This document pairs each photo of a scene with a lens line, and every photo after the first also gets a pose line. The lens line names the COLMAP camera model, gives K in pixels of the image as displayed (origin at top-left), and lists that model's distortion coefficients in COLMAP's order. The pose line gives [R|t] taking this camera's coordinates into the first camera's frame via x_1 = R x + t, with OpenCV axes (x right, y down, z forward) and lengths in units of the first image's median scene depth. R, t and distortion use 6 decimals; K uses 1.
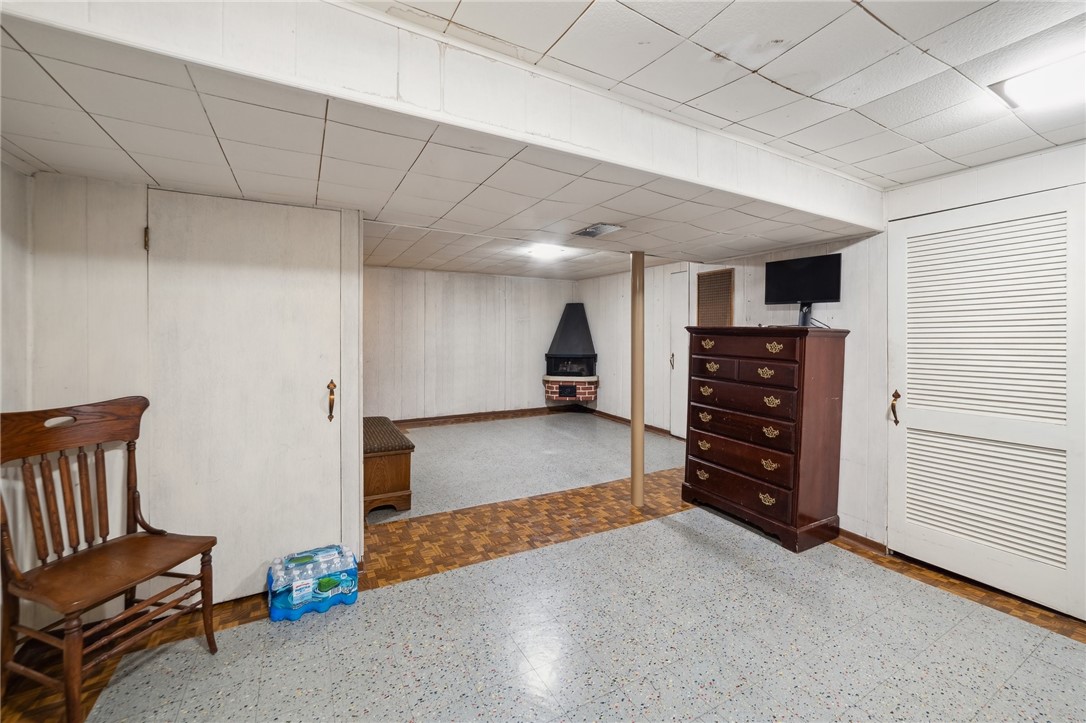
lens RADIAL K [[433.3, 0, 543.1], [0, 433.3, 355.8], [0, 0, 1]] dist [-0.015198, 0.000533]
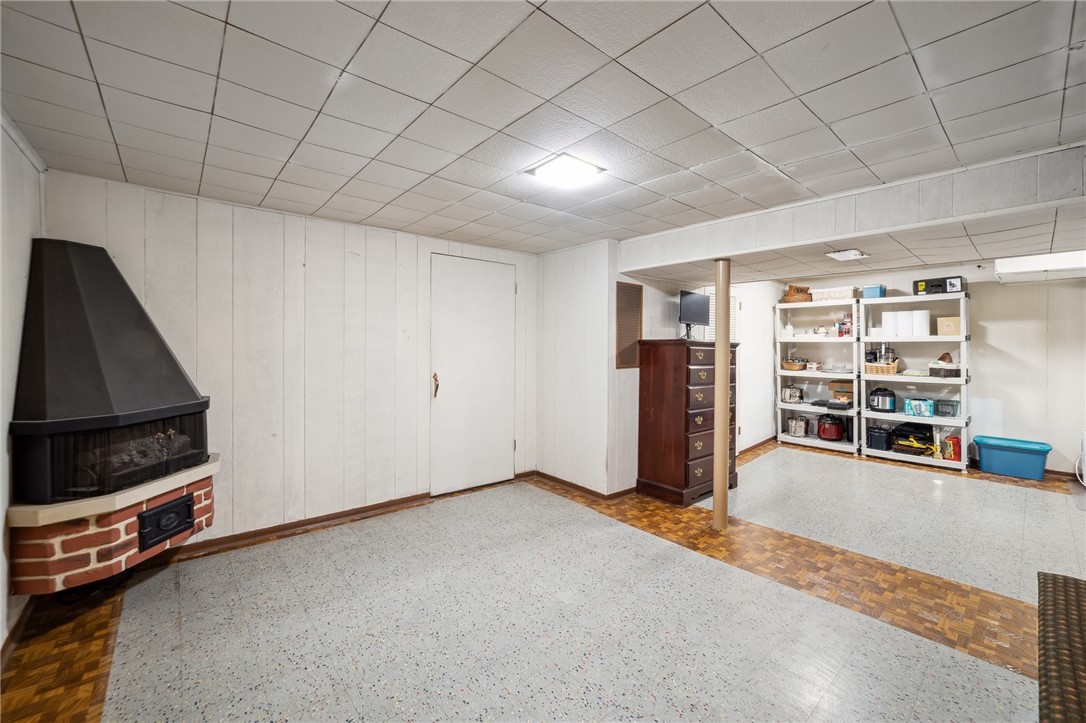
lens RADIAL K [[433.3, 0, 543.6], [0, 433.3, 356.7], [0, 0, 1]] dist [-0.015198, 0.000533]
pose [[-0.201875, -0.033695, 0.978832, -0.638525], [0.044957, 0.998036, 0.043628, -0.089449], [-0.978379, 0.052813, -0.199963, 1.608450]]
